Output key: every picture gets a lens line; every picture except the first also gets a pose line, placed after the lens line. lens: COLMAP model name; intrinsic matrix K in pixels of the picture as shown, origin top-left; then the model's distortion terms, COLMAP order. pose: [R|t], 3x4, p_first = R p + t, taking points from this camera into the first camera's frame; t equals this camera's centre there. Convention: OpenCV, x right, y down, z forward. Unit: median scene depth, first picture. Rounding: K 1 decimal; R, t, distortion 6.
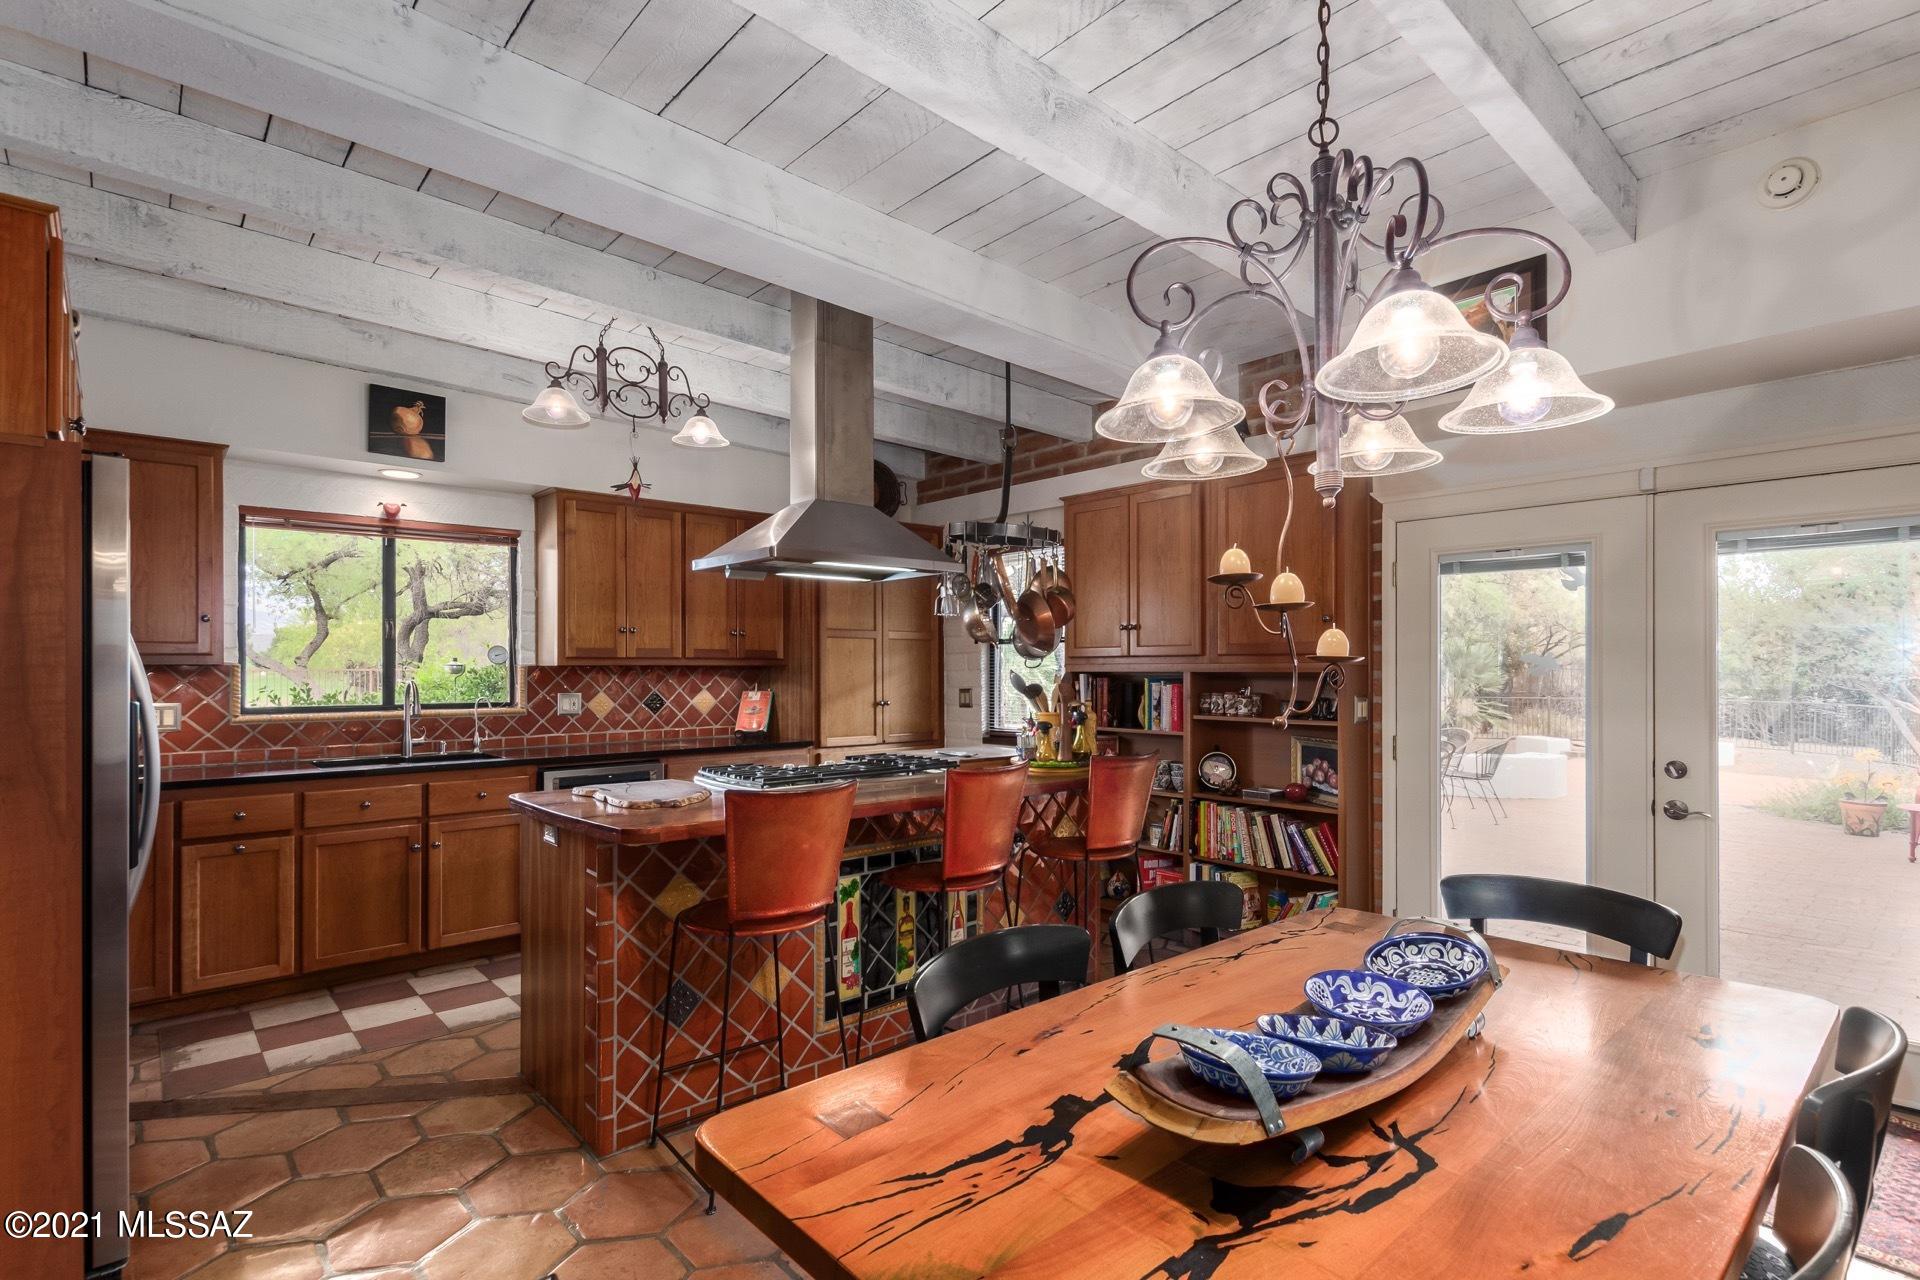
lens RADIAL K [[939.3, 0, 960.2], [0, 939.3, 665.1], [0, 0, 1]] dist [0.012025, -0.001558]
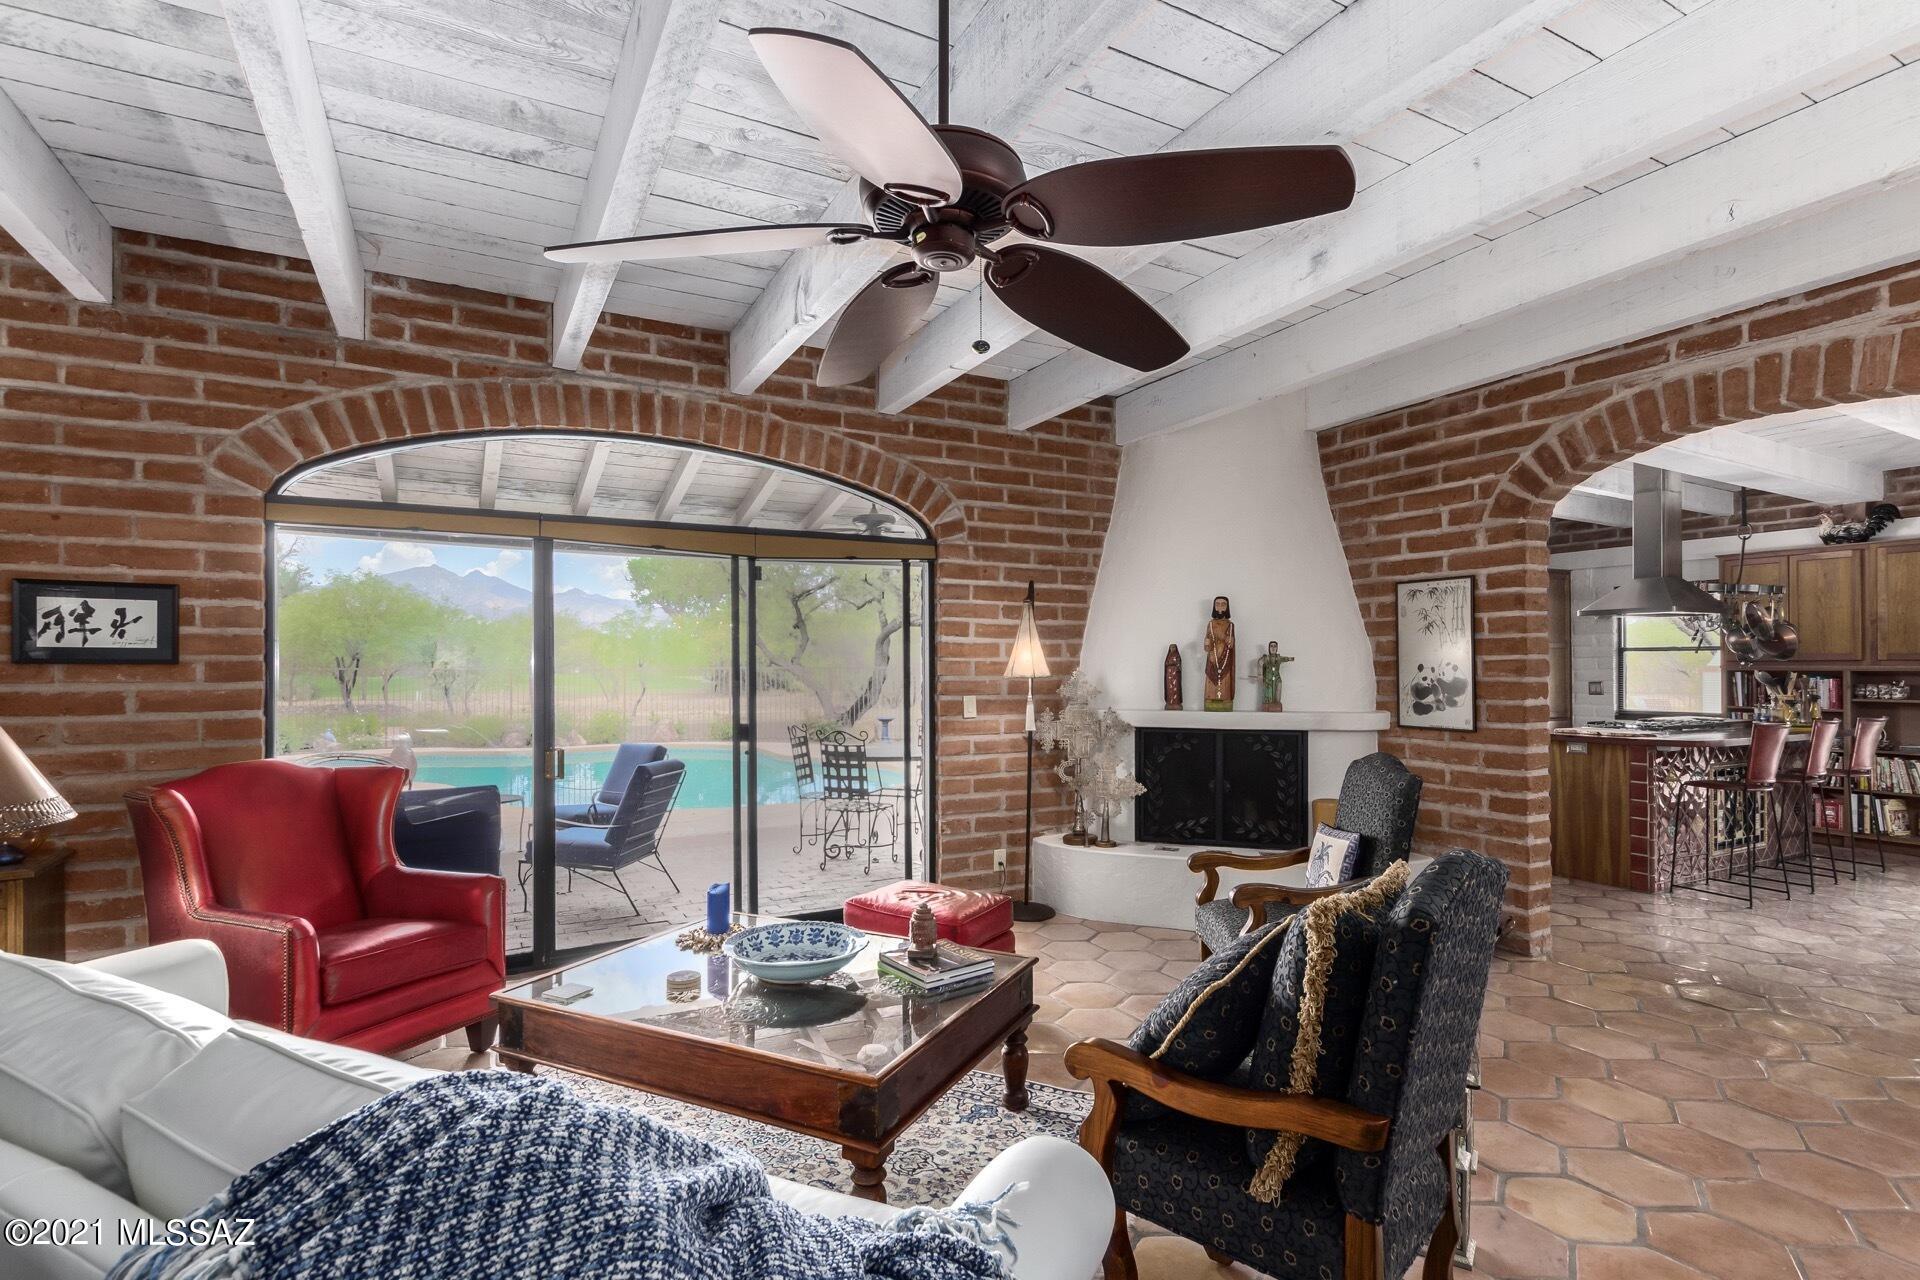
lens RADIAL K [[939.3, 0, 955.3], [0, 939.3, 658.4], [0, 0, 1]] dist [0.012025, -0.001558]
pose [[0.973839, -0.002002, -0.227228, -0.853408], [0.001137, 0.999992, -0.003934, -0.008781], [0.227234, 0.003573, 0.973834, -0.877561]]
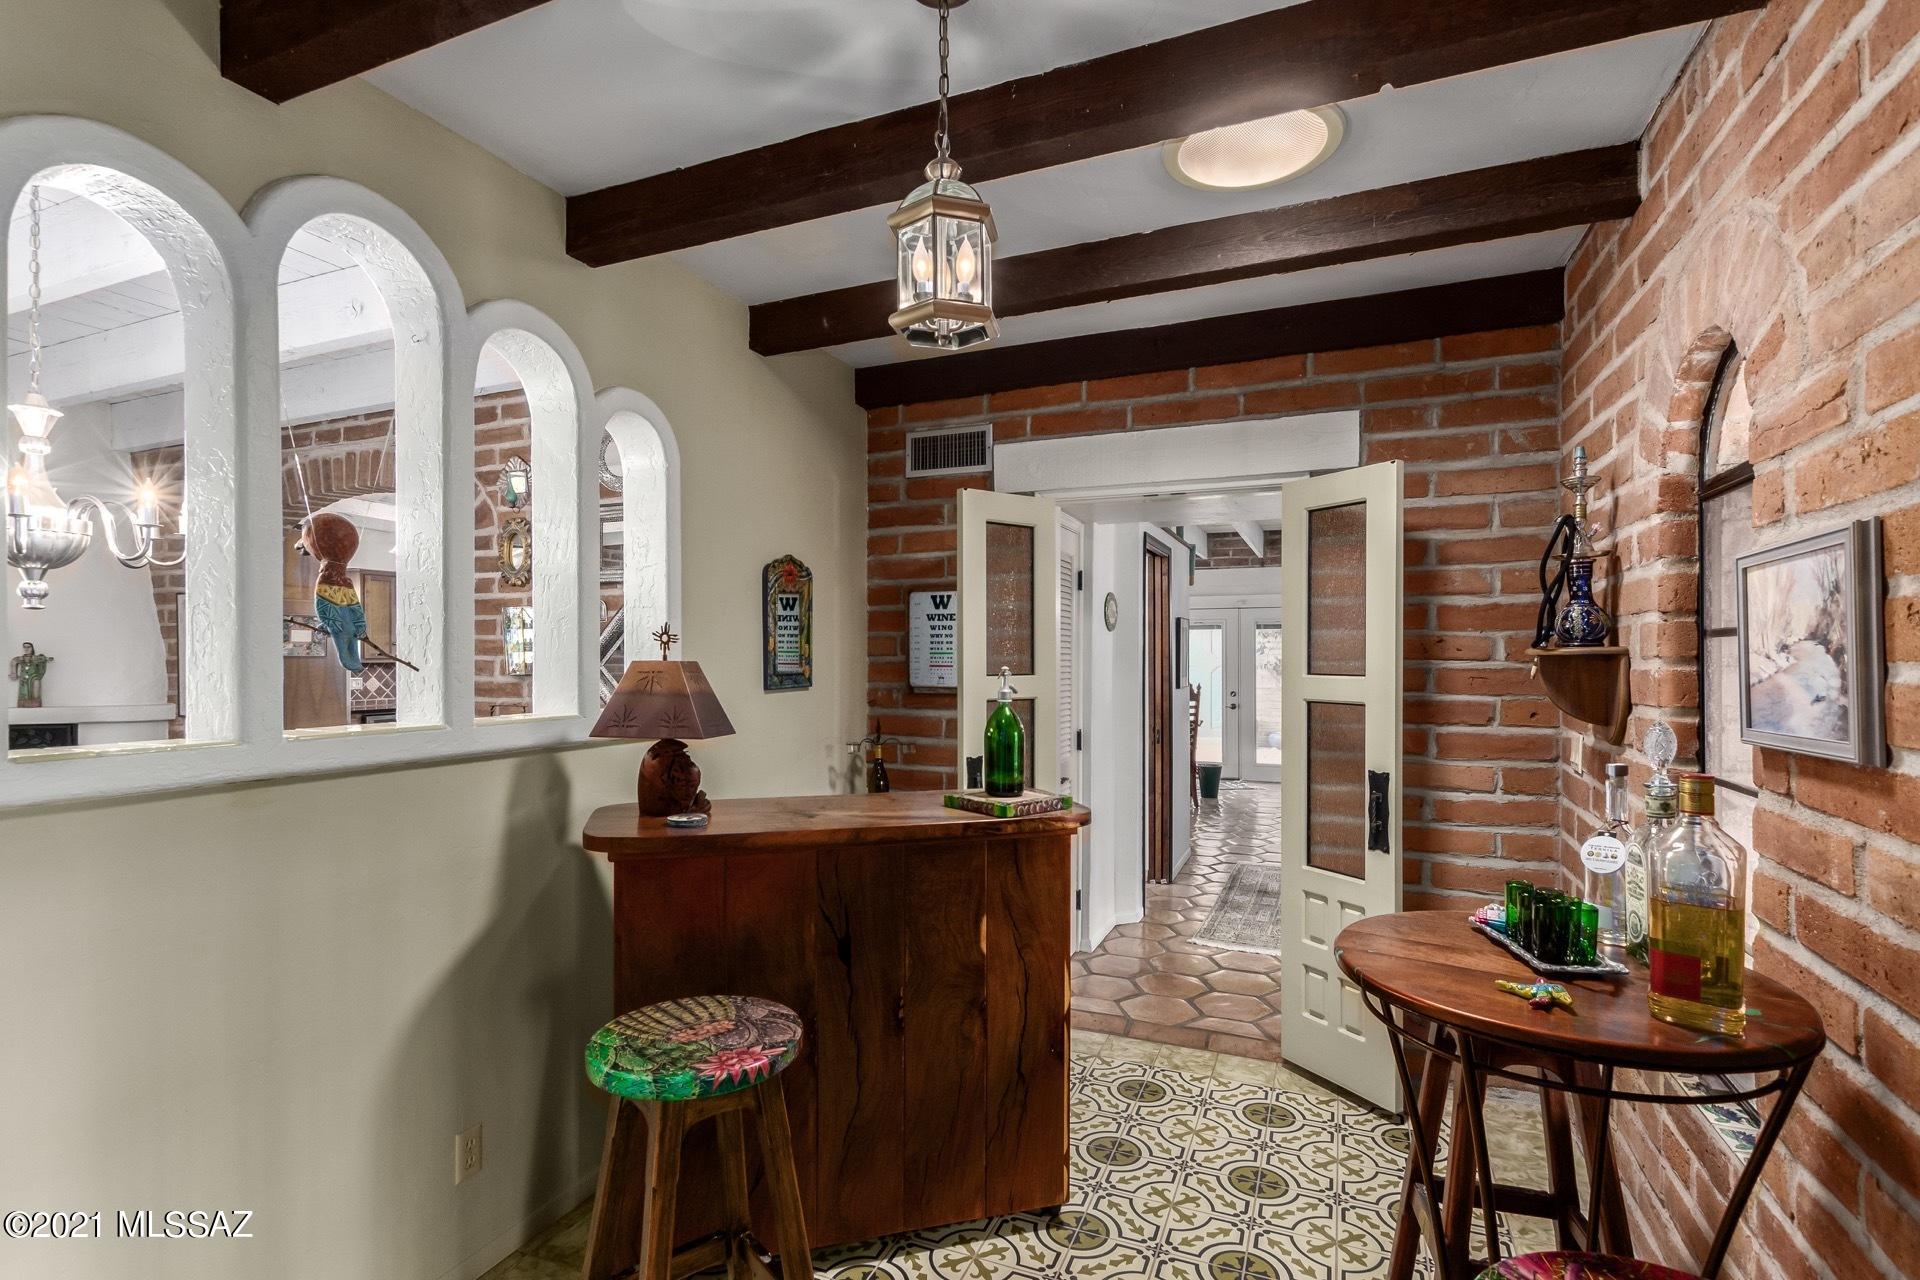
lens RADIAL K [[939.3, 0, 946.7], [0, 939.3, 657.2], [0, 0, 1]] dist [0.012025, -0.001558]
pose [[0.906275, -0.001278, 0.422687, -0.172257], [0.000357, 0.999997, 0.002258, -0.015732], [-0.422689, -0.001895, 0.906273, -1.330626]]
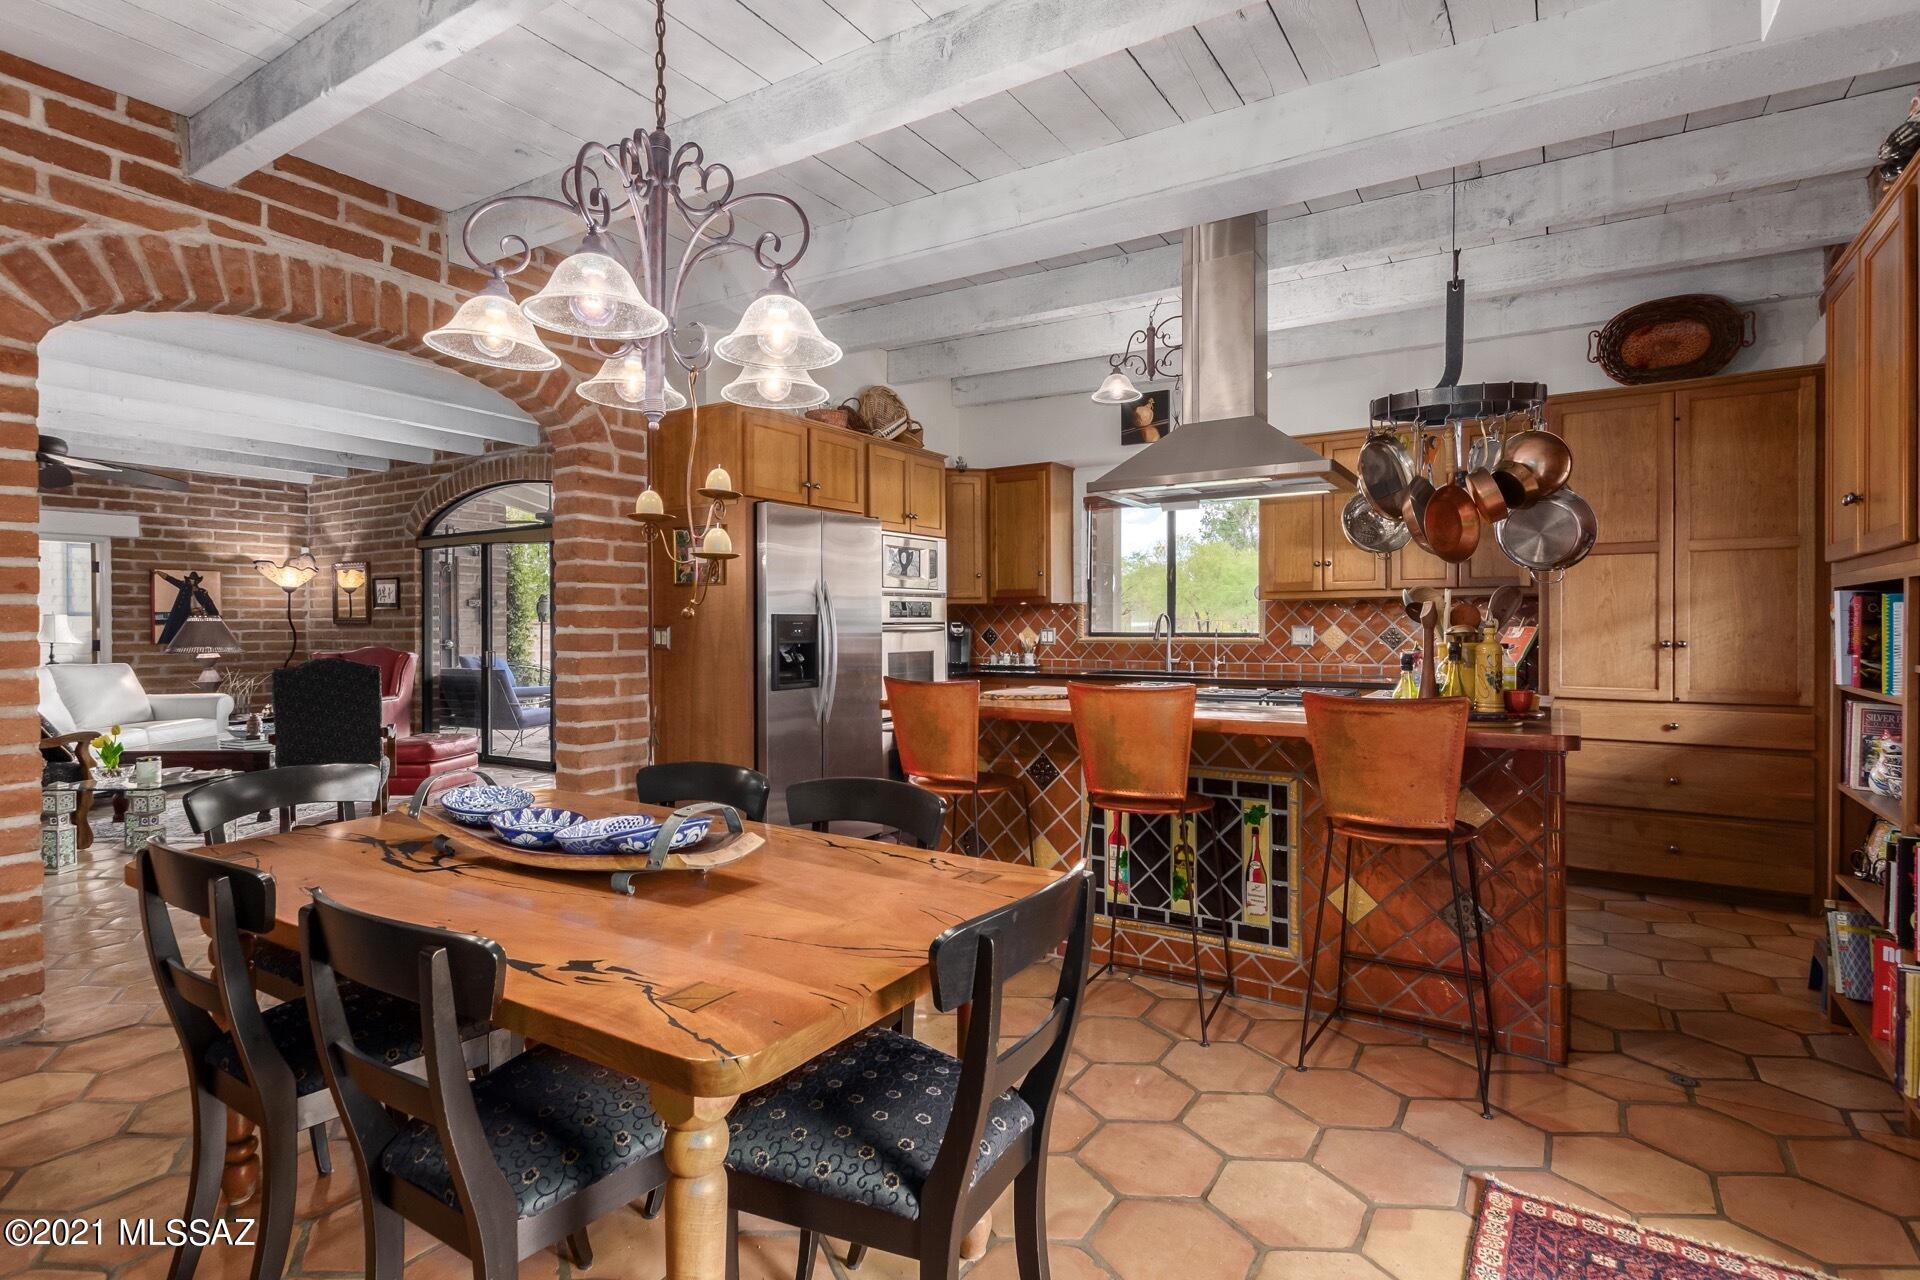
lens RADIAL K [[939.3, 0, 945.6], [0, 939.3, 629.7], [0, 0, 1]] dist [0.012025, -0.001558]
pose [[0.258339, 0.005733, -0.966037, 0.587441], [0.004729, 0.999963, 0.007199, 0.028068], [0.966043, -0.006428, 0.258303, 0.375369]]
